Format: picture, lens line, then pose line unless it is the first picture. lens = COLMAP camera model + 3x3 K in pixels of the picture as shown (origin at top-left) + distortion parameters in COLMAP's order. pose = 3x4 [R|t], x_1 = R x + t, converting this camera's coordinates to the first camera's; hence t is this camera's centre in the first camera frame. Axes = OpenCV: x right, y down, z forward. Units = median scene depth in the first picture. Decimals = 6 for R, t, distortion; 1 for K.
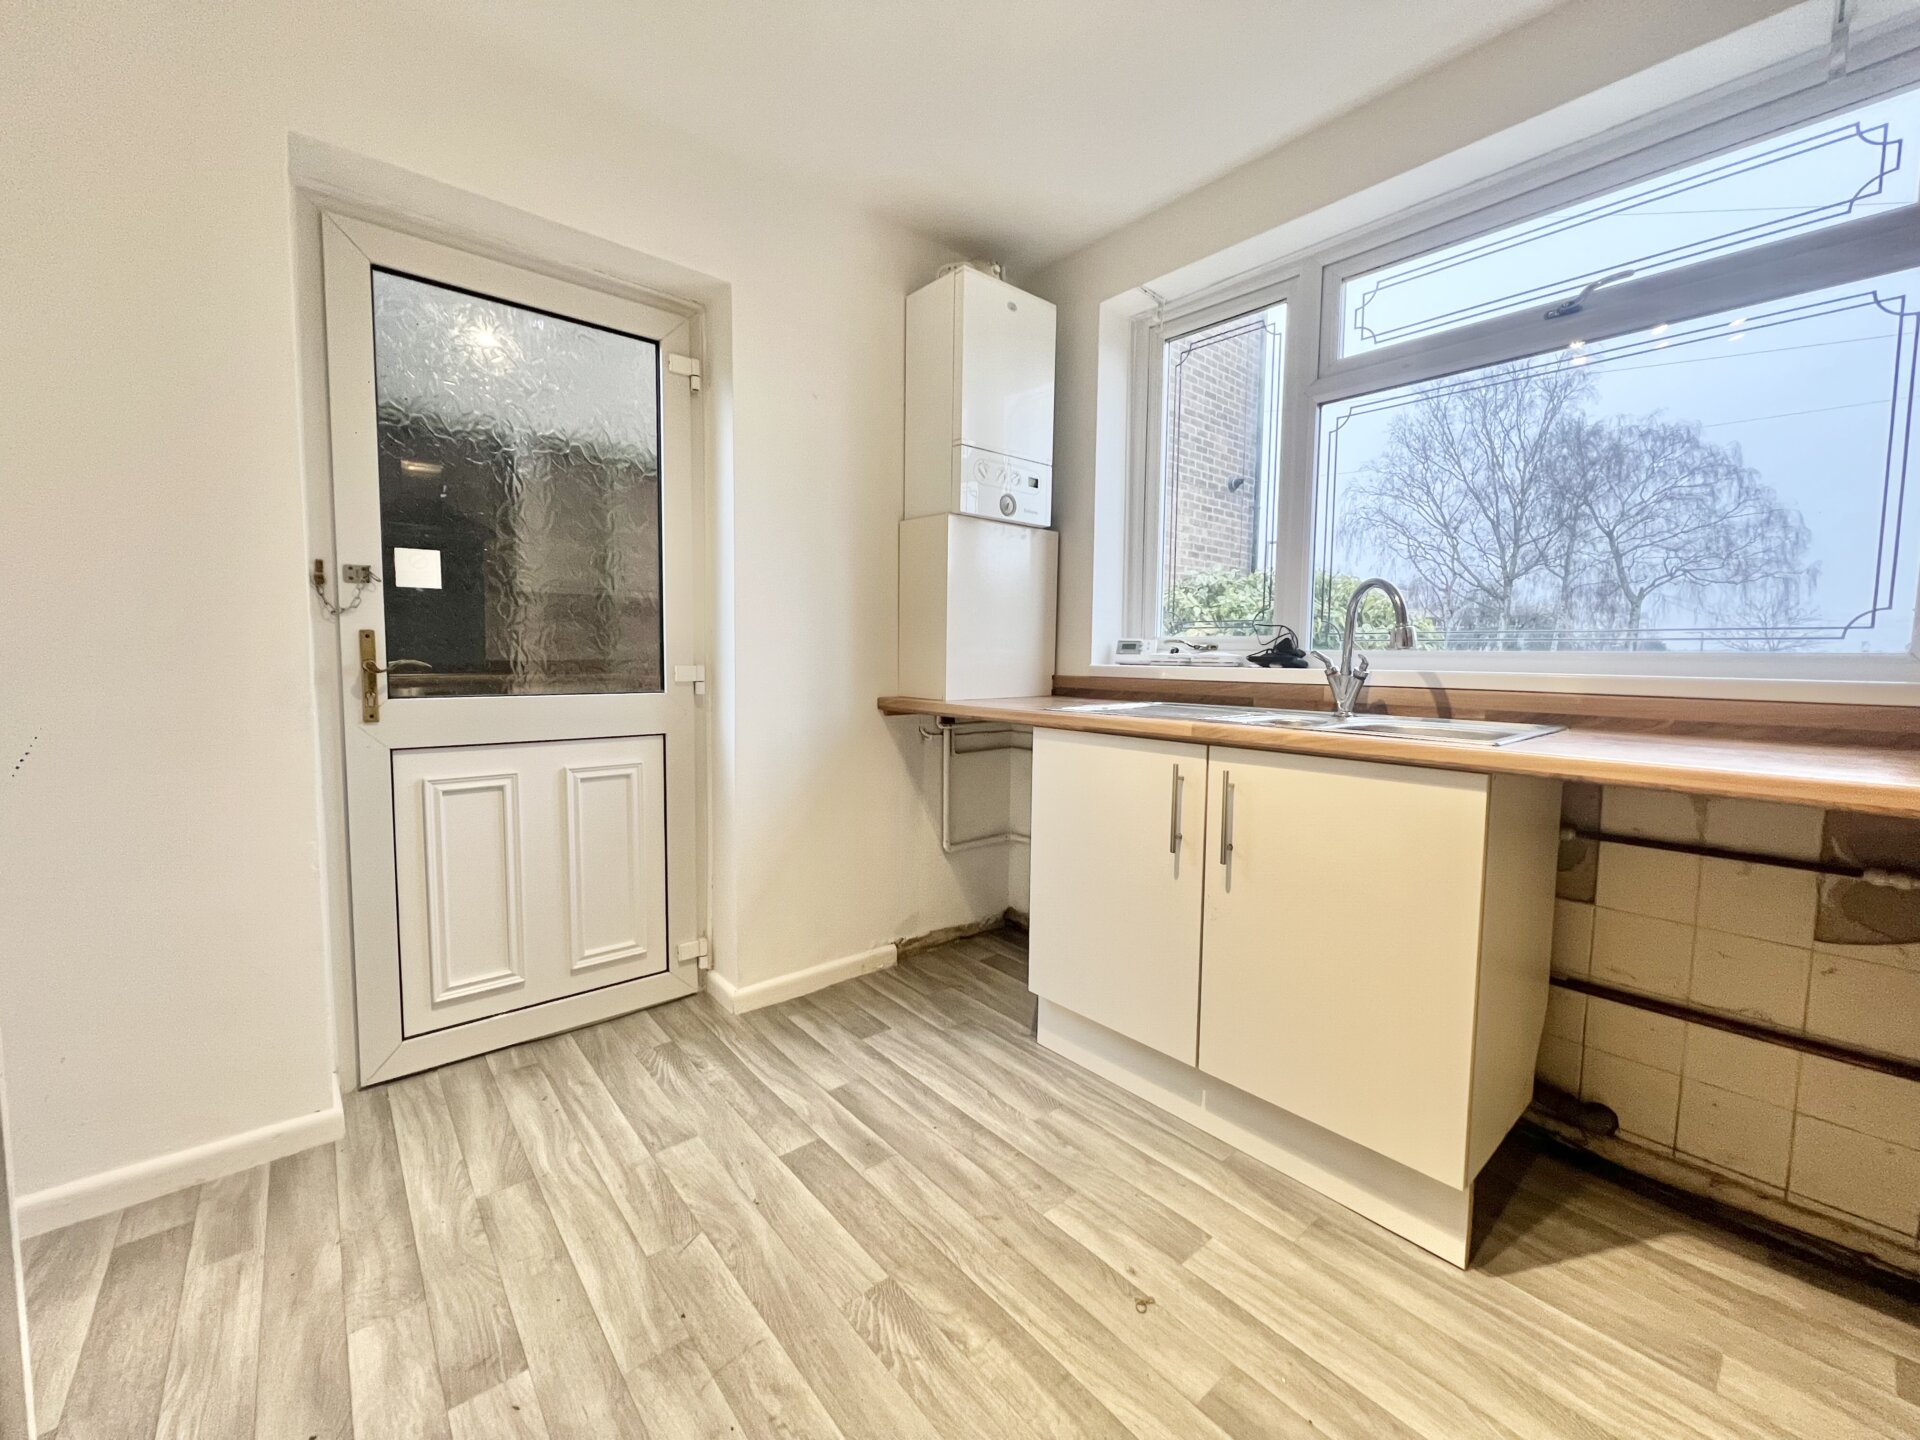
lens RADIAL K [[769.5, 0, 960.7], [0, 769.5, 711.9], [0, 0, 1]] dist [-0.002562, 0.000345]
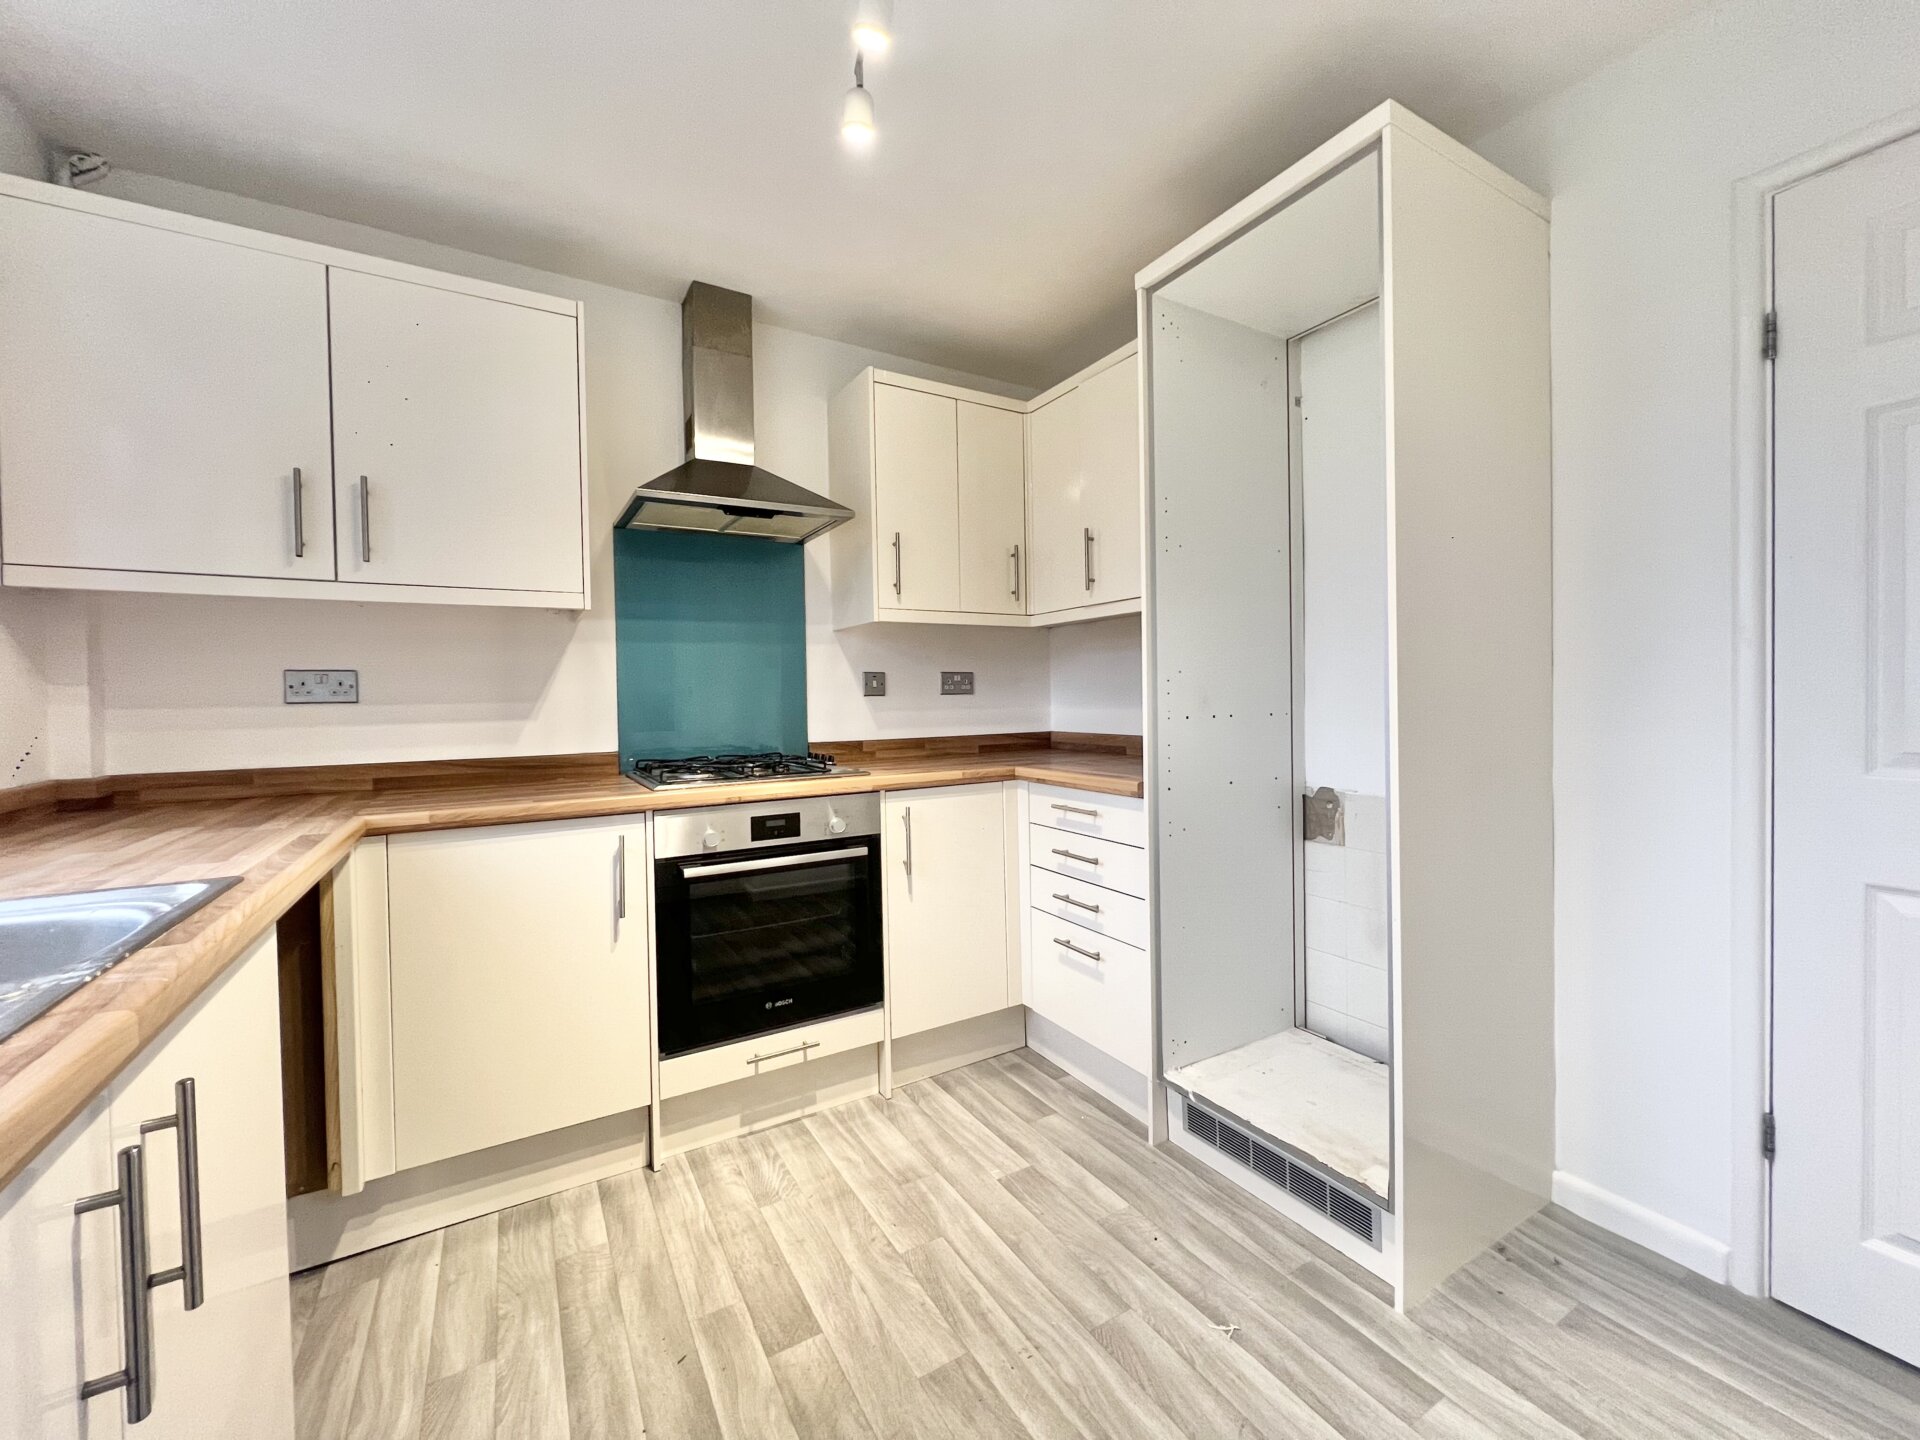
lens RADIAL K [[769.5, 0, 960.6], [0, 769.5, 712.3], [0, 0, 1]] dist [-0.002562, 0.000345]
pose [[-0.984792, 0.002841, 0.173713, -0.389696], [0.019300, 0.995466, 0.093135, -0.133468], [-0.172661, 0.095072, -0.980382, 1.263236]]
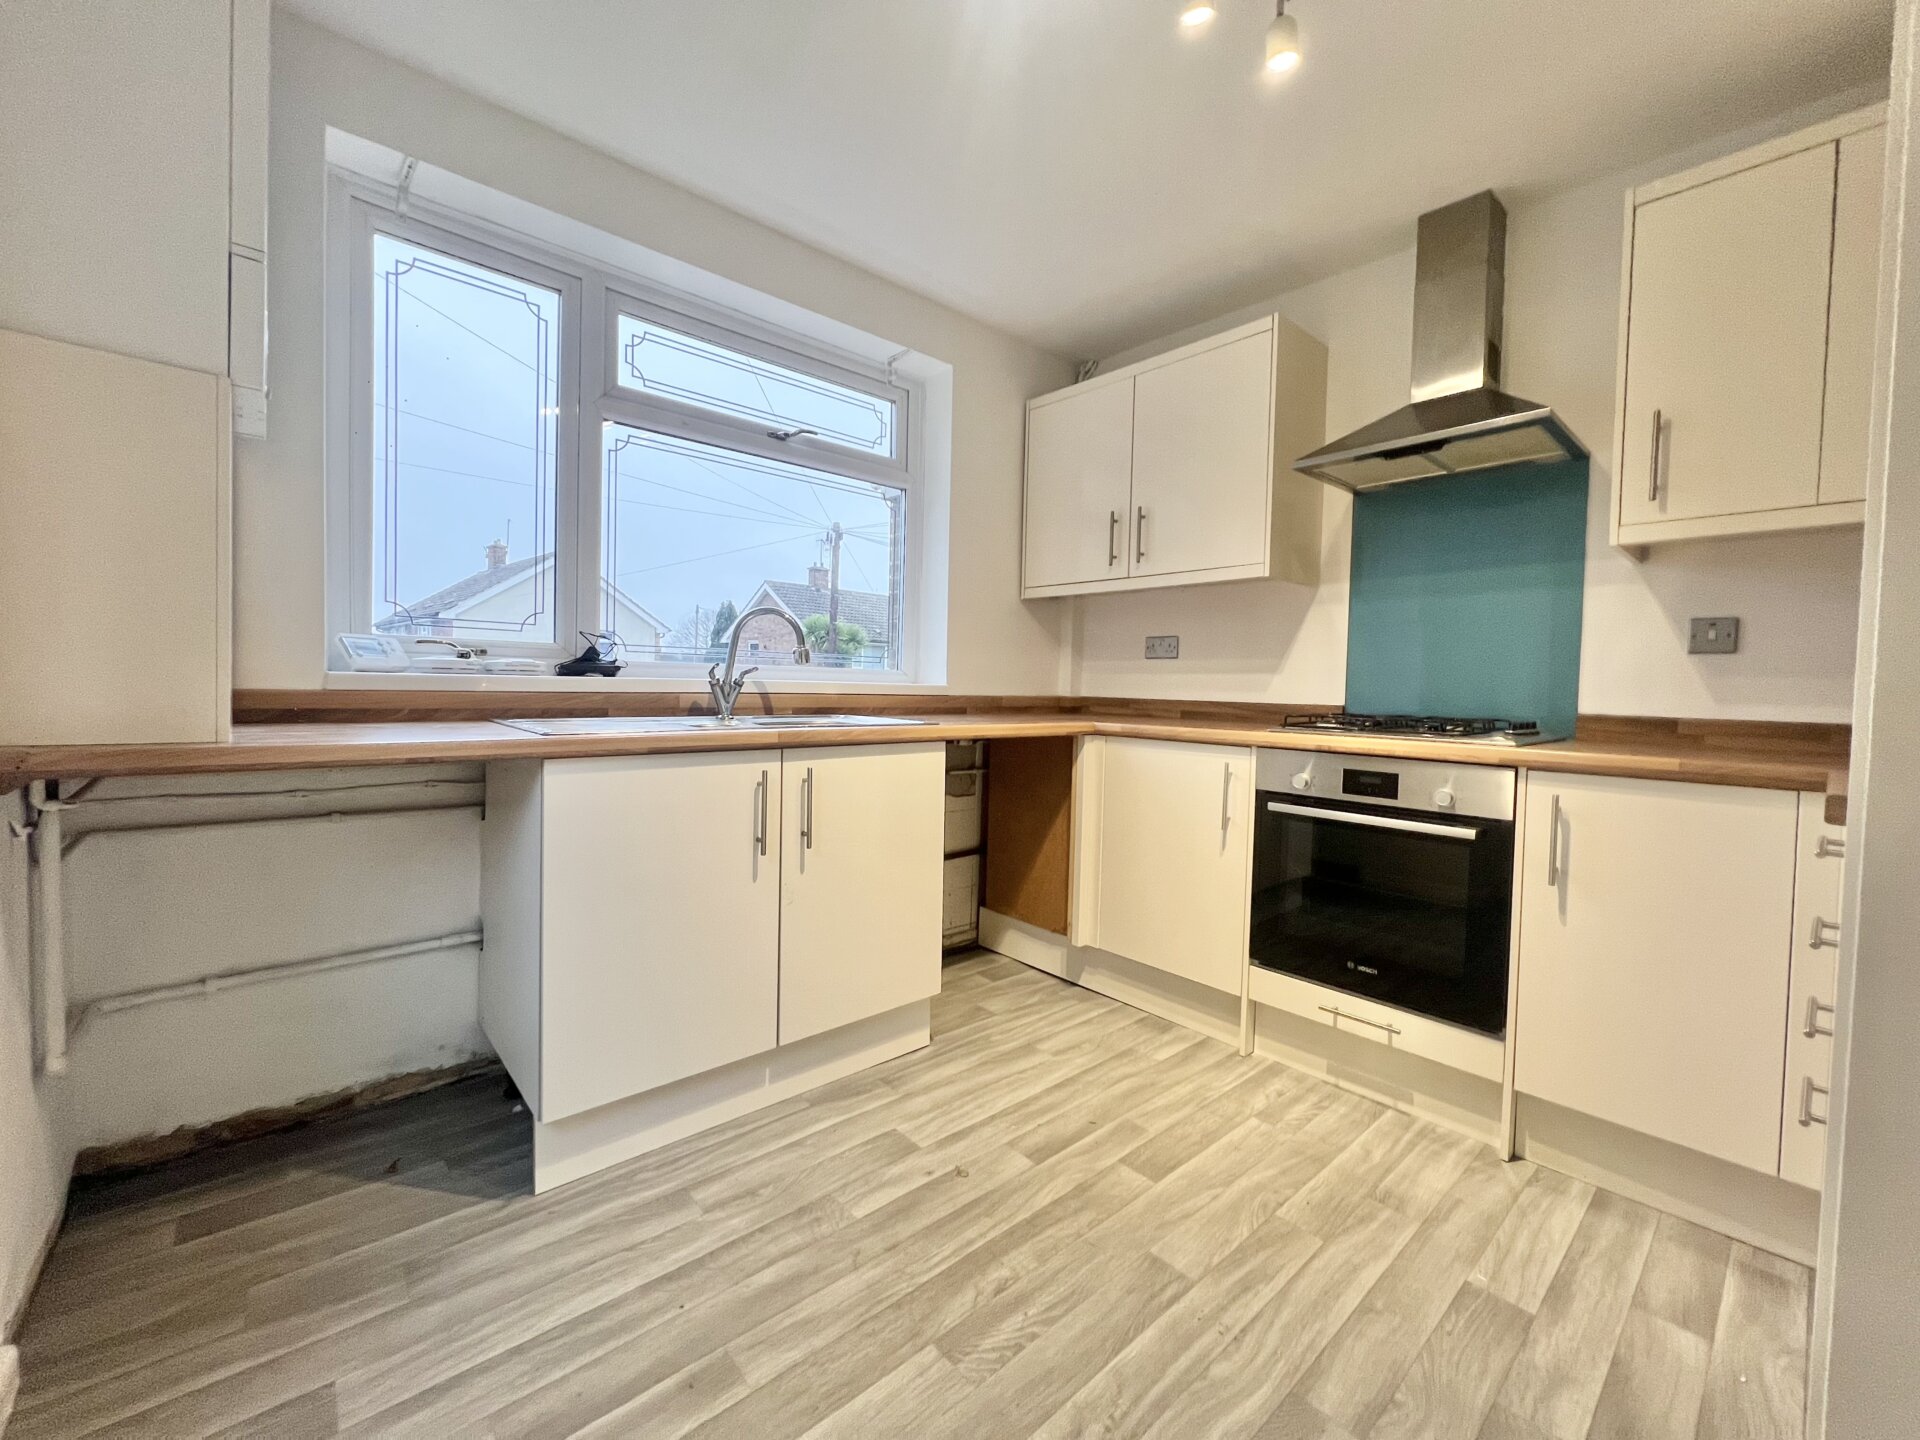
lens RADIAL K [[769.5, 0, 960.9], [0, 769.5, 711.5], [0, 0, 1]] dist [-0.002562, 0.000345]
pose [[-0.018219, -0.048753, 0.998645, -0.900338], [0.049812, 0.997526, 0.049607, -0.060707], [-0.998592, 0.050648, -0.015745, 0.866785]]
